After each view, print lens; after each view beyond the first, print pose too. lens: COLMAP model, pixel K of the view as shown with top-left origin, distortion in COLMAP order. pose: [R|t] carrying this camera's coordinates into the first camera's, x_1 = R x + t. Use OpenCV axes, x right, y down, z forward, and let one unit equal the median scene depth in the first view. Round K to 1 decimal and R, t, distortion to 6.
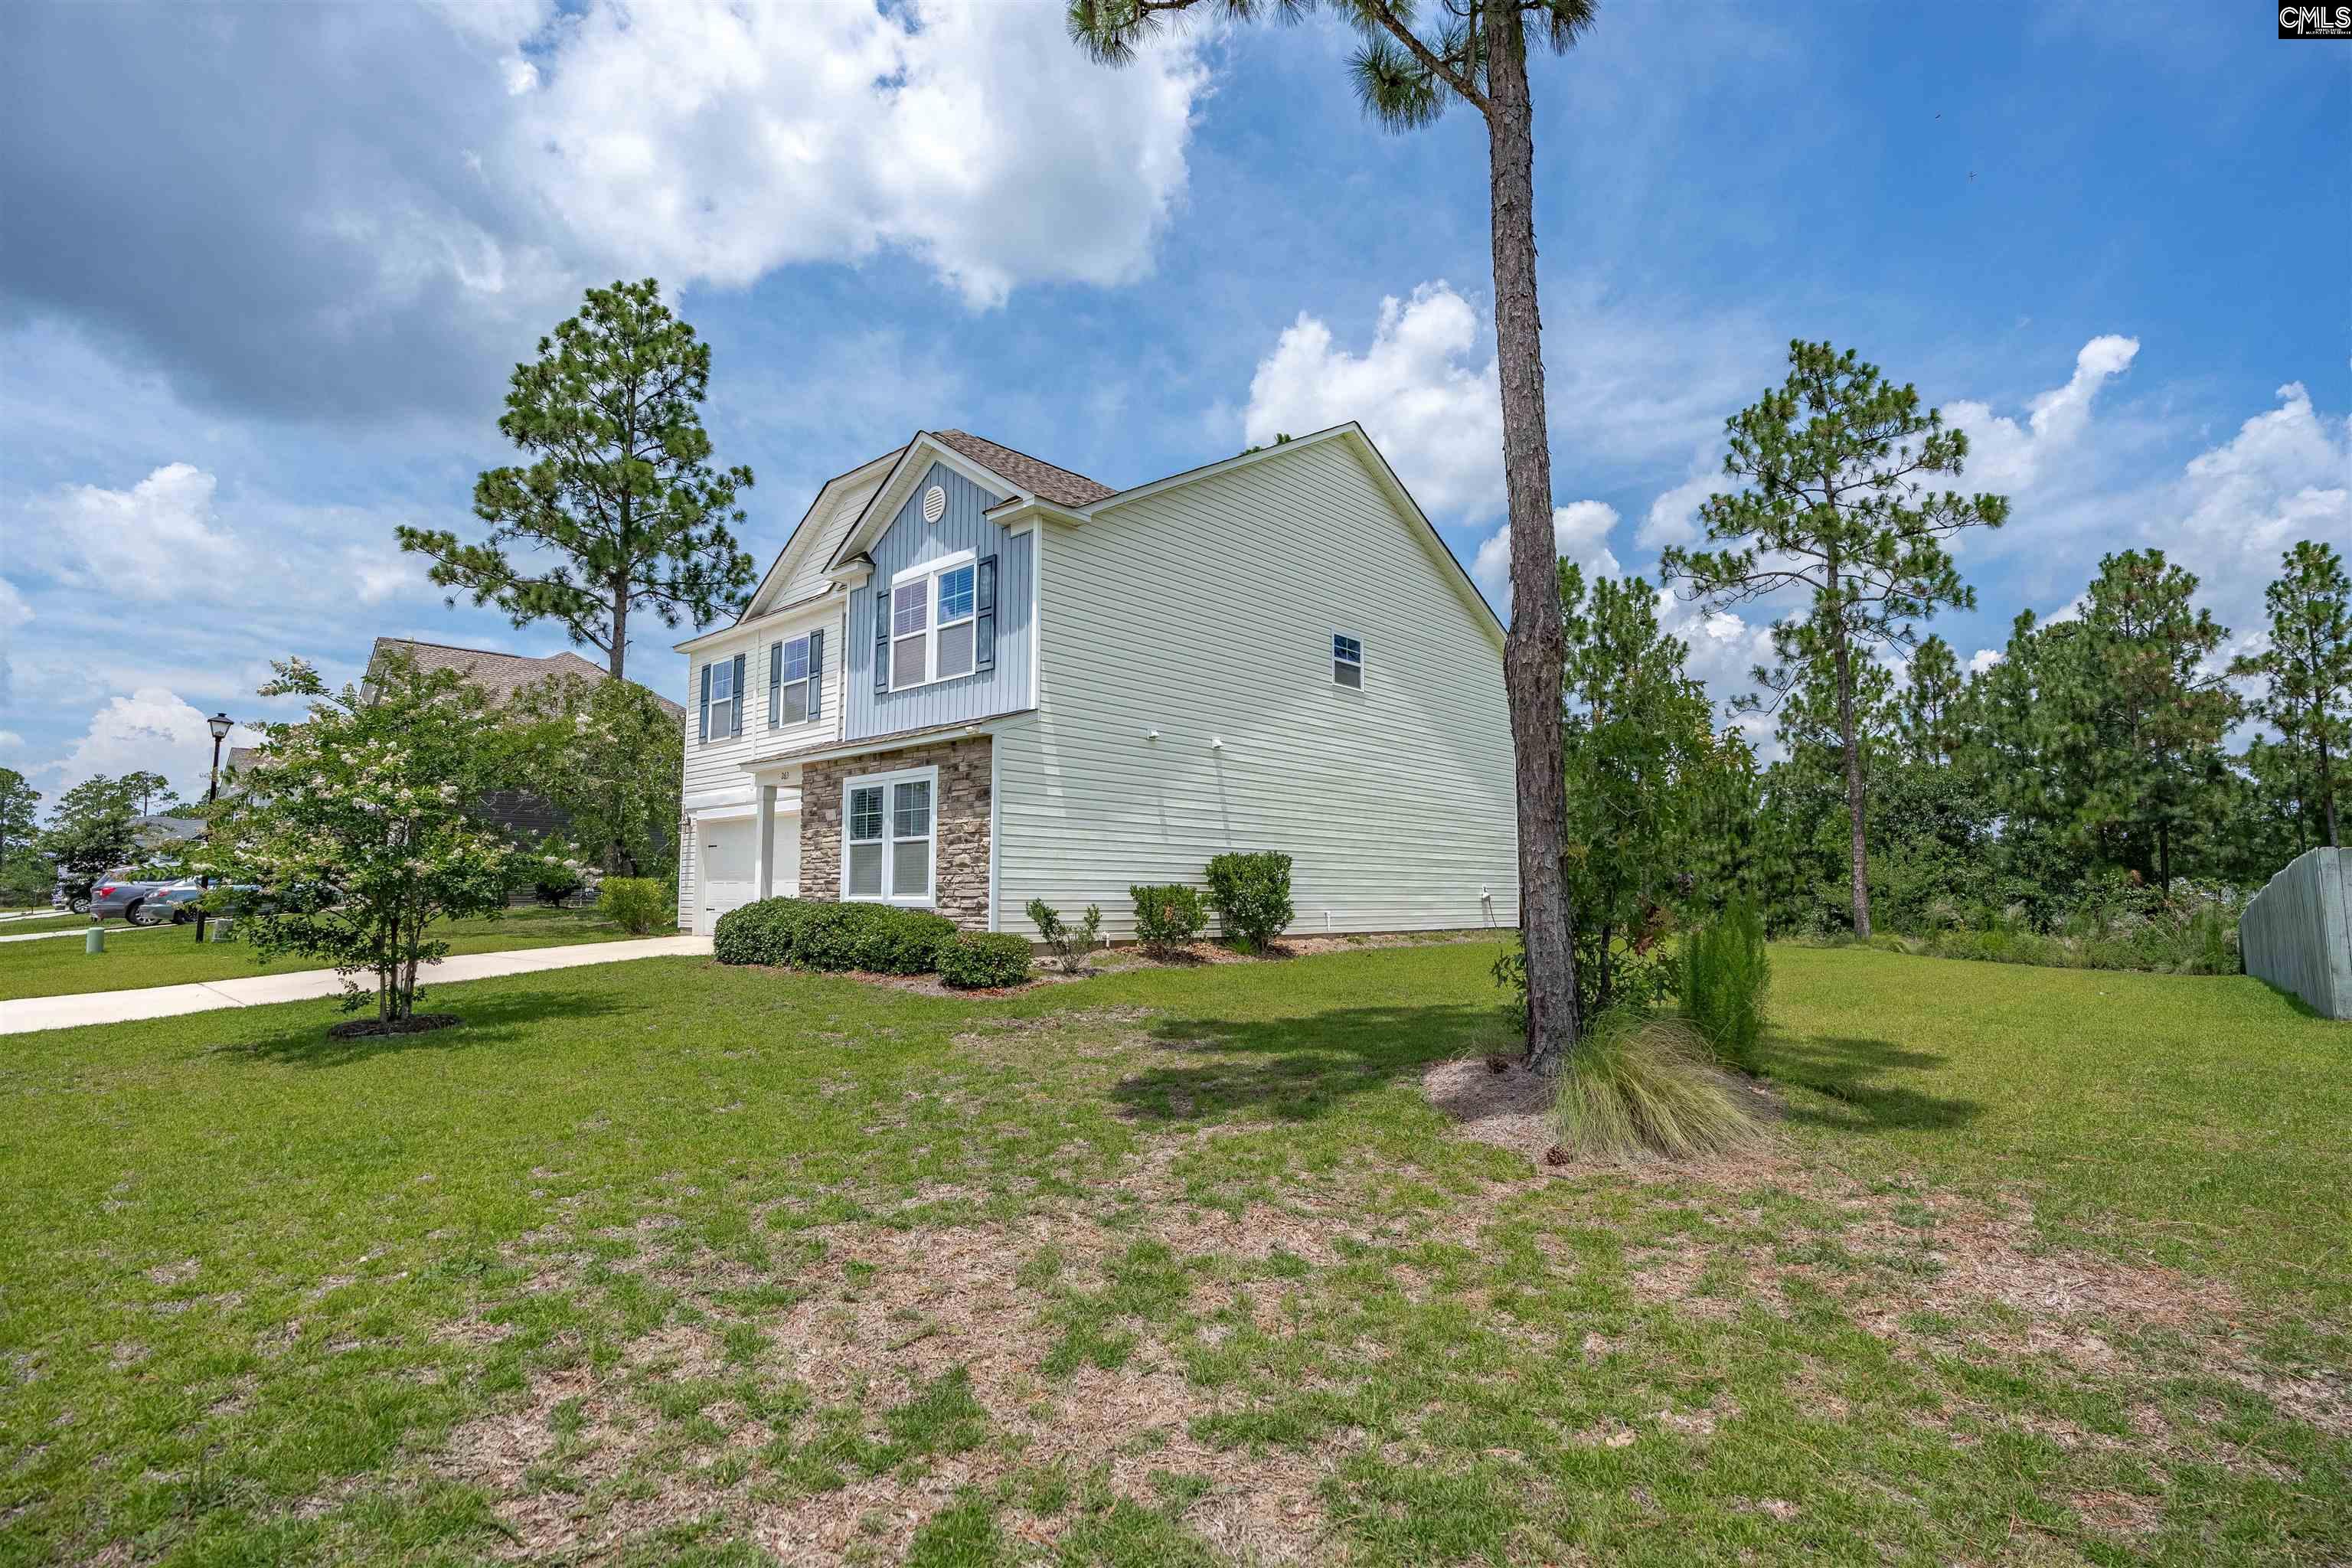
lens RADIAL K [[1114.6, 0, 1181.9], [0, 1114.6, 766.7], [0, 0, 1]] dist [-0.069525, 0.031819]
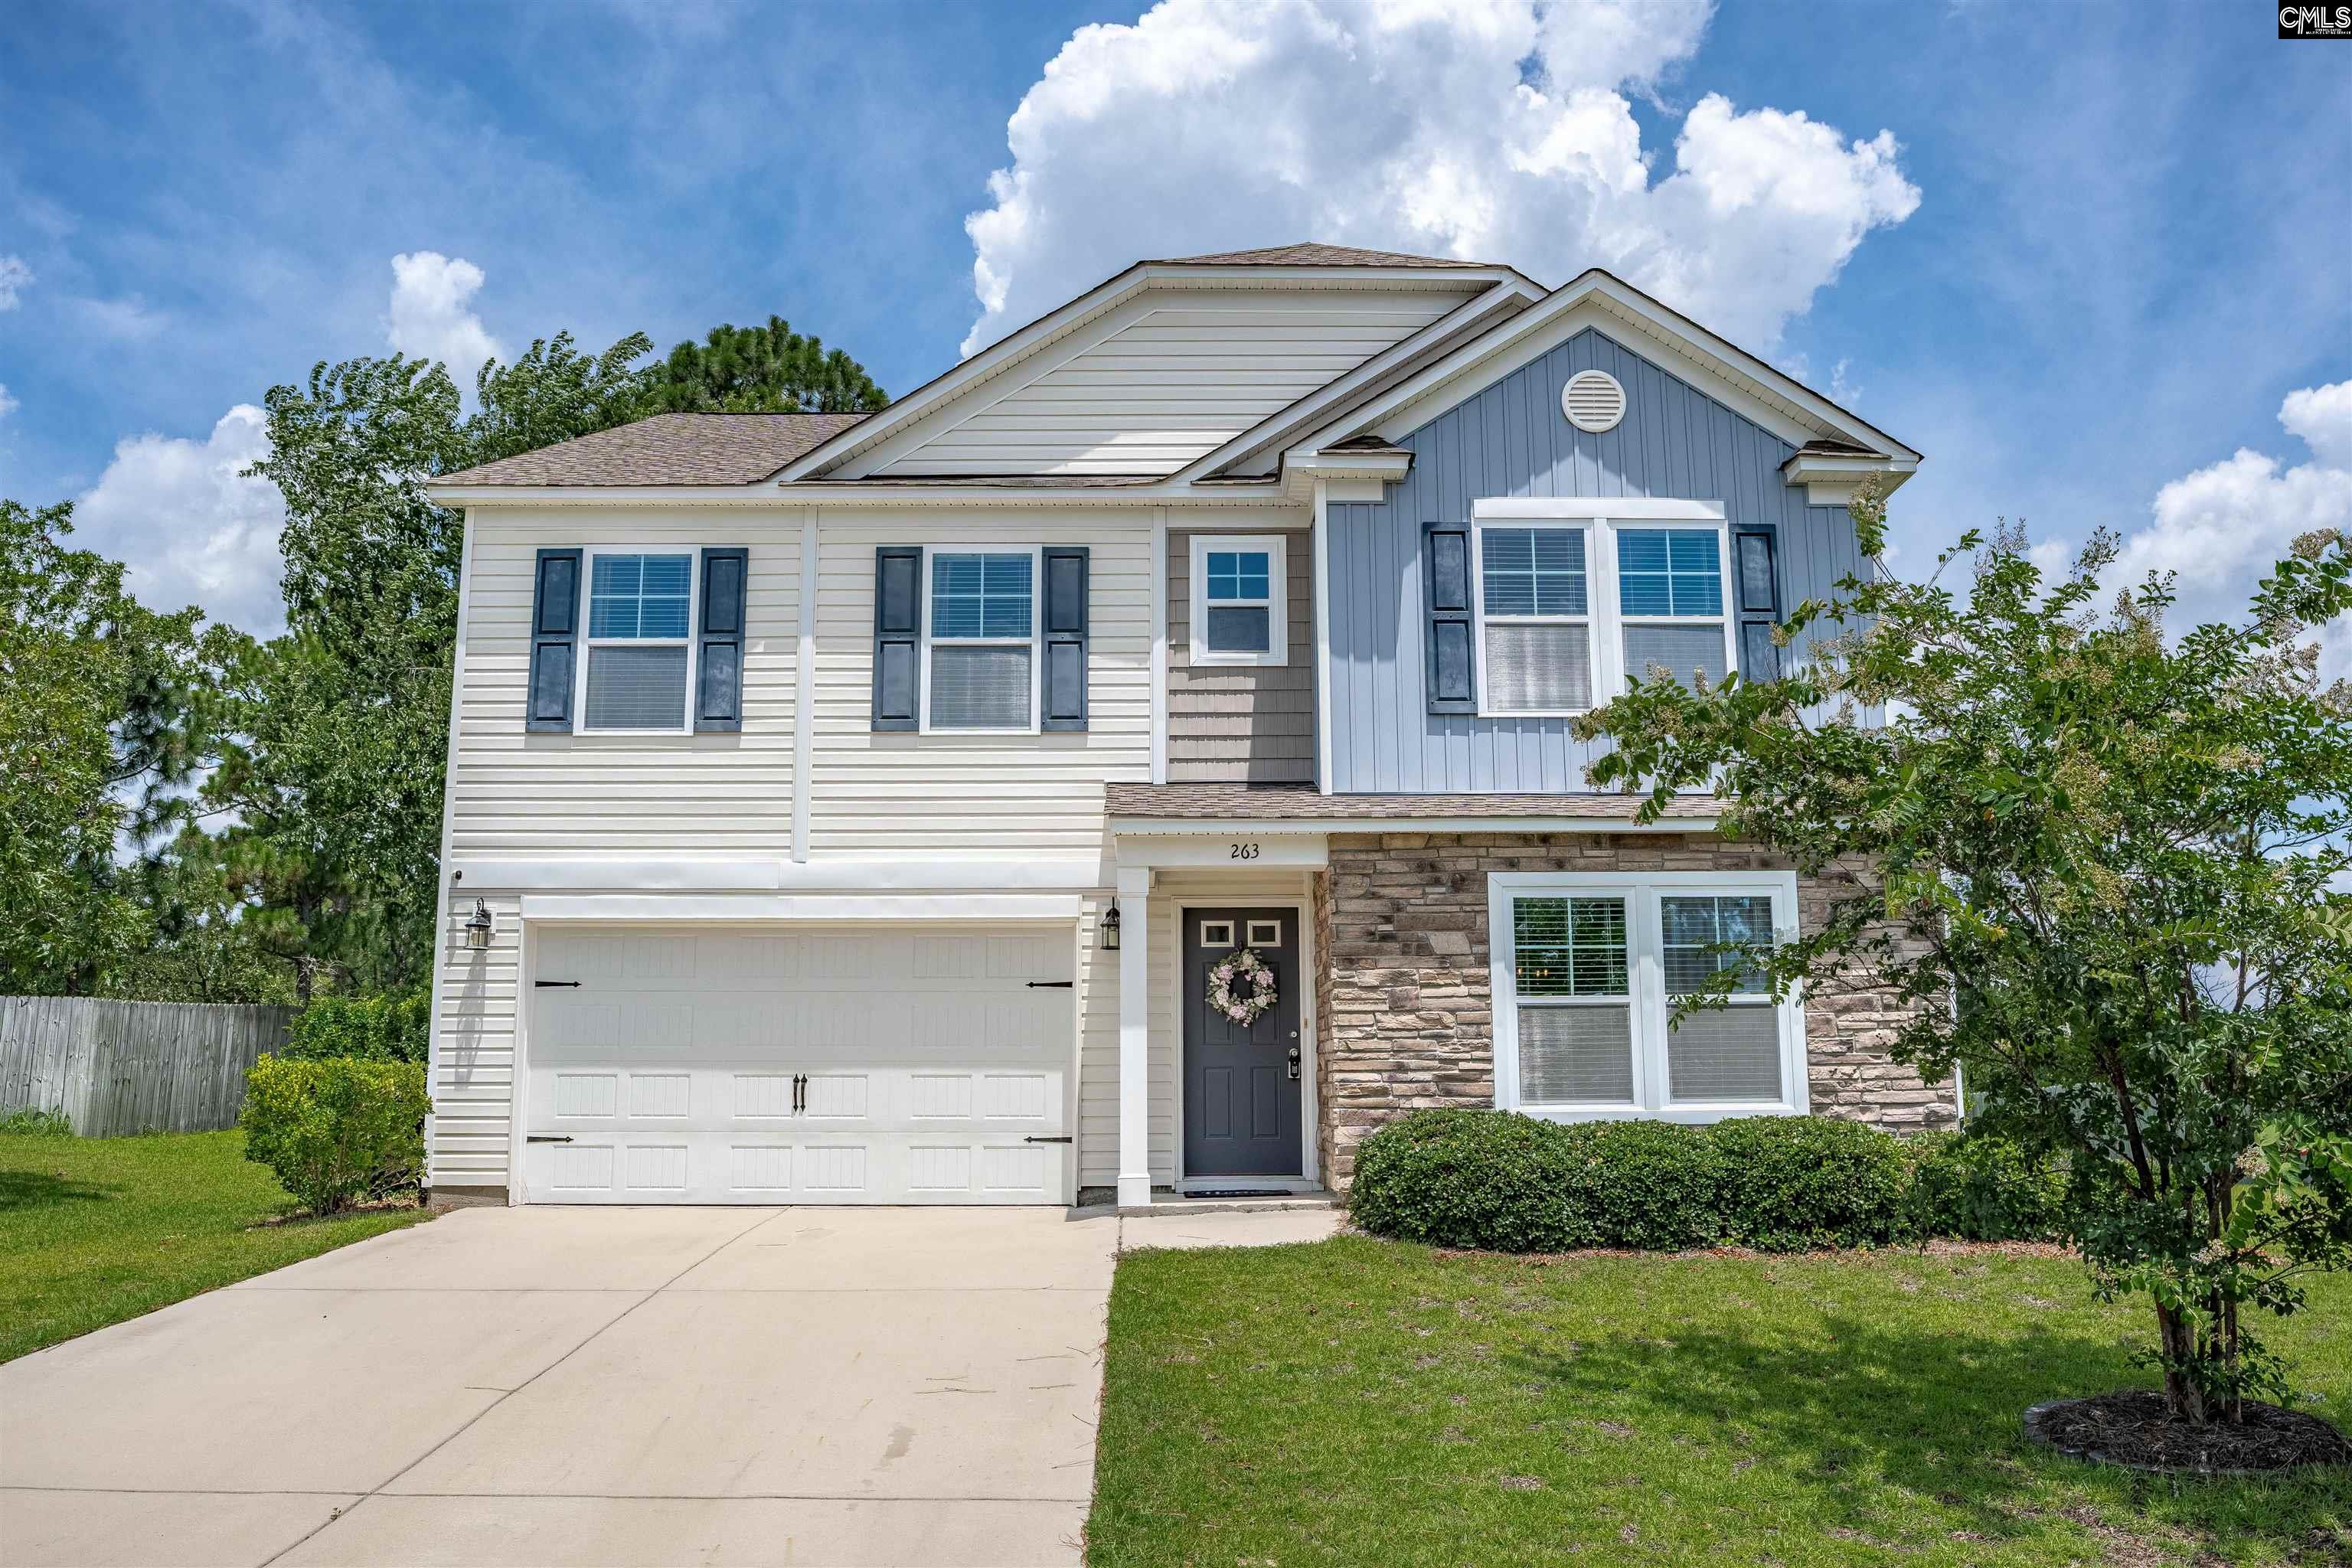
lens RADIAL K [[1694.2, 0, 1176.0], [0, 1694.2, 784.0], [0, 0, 1]] dist [-0.083034, 0.001874]
pose [[0.736188, 0.123430, 0.665427, -0.982313], [-0.077825, 0.992146, -0.097931, 0.059938], [-0.672288, 0.020309, 0.740011, 0.546891]]
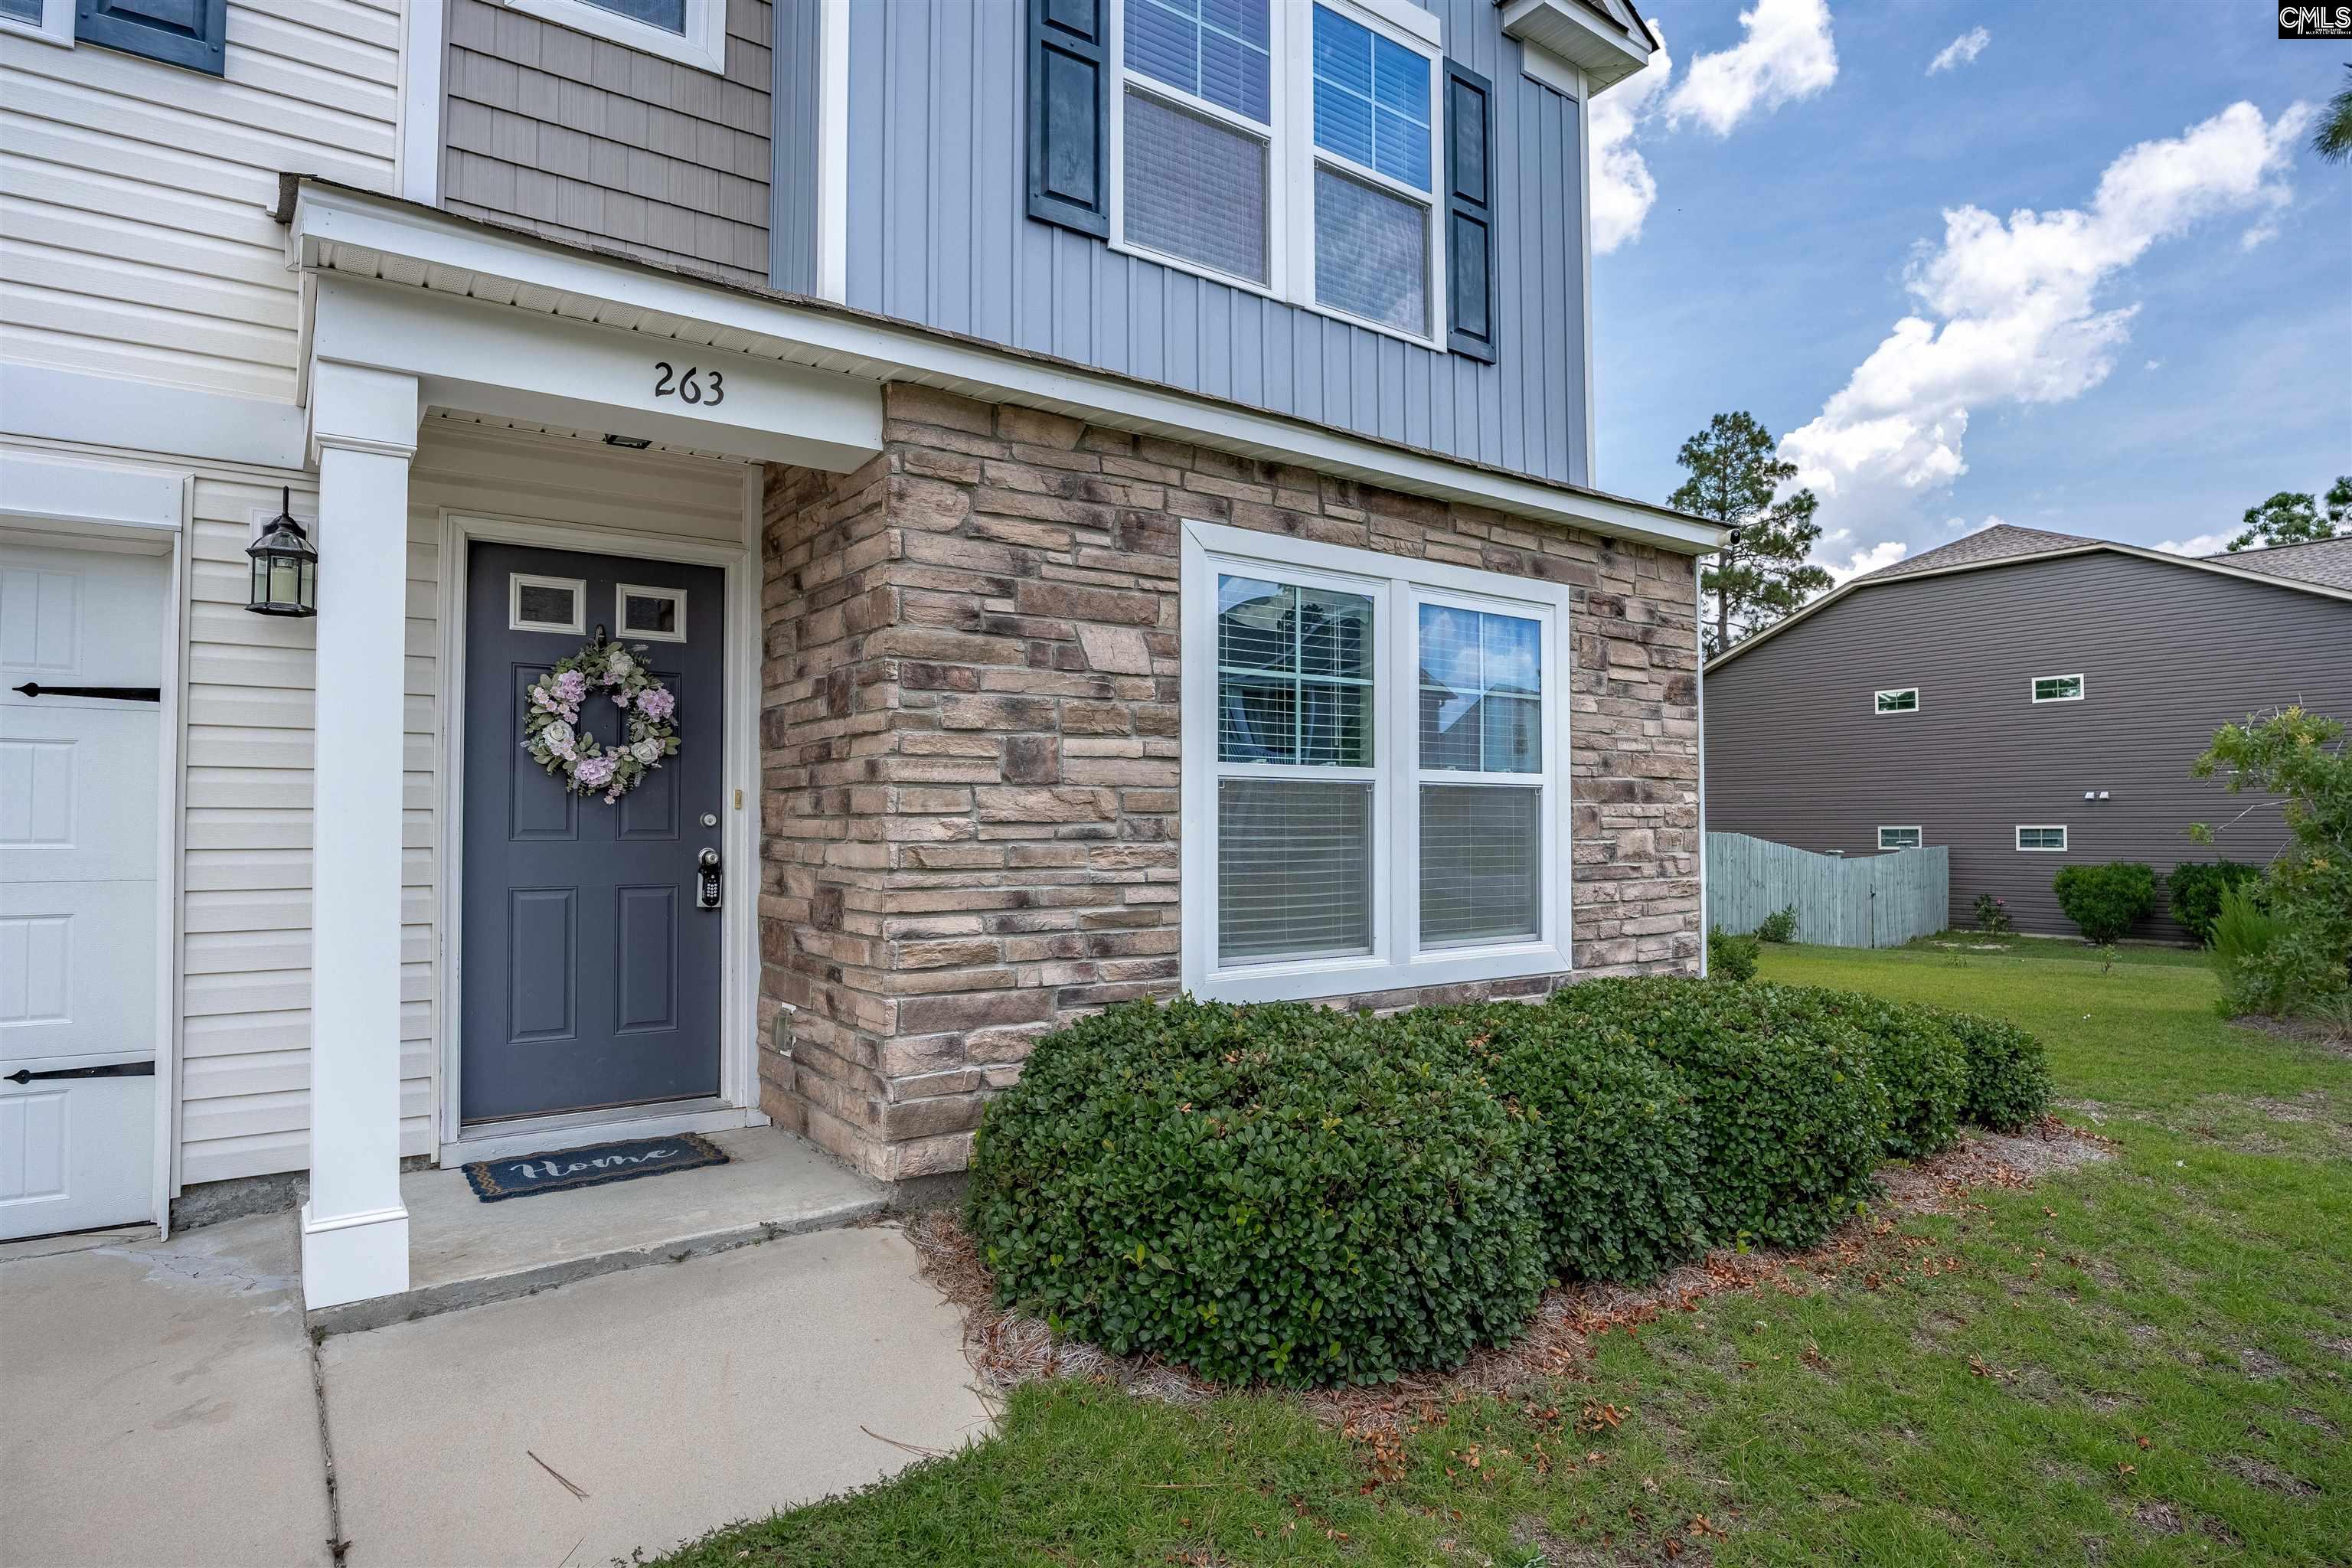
lens RADIAL K [[1264.5, 0, 1168.6], [0, 1264.5, 792.7], [0, 0, 1]] dist [-0.027478, -0.000547]
pose [[0.213614, 0.028837, 0.976493, -0.625156], [-0.111984, 0.993698, -0.004848, 0.079858], [-0.970479, -0.108316, 0.215497, 0.980286]]
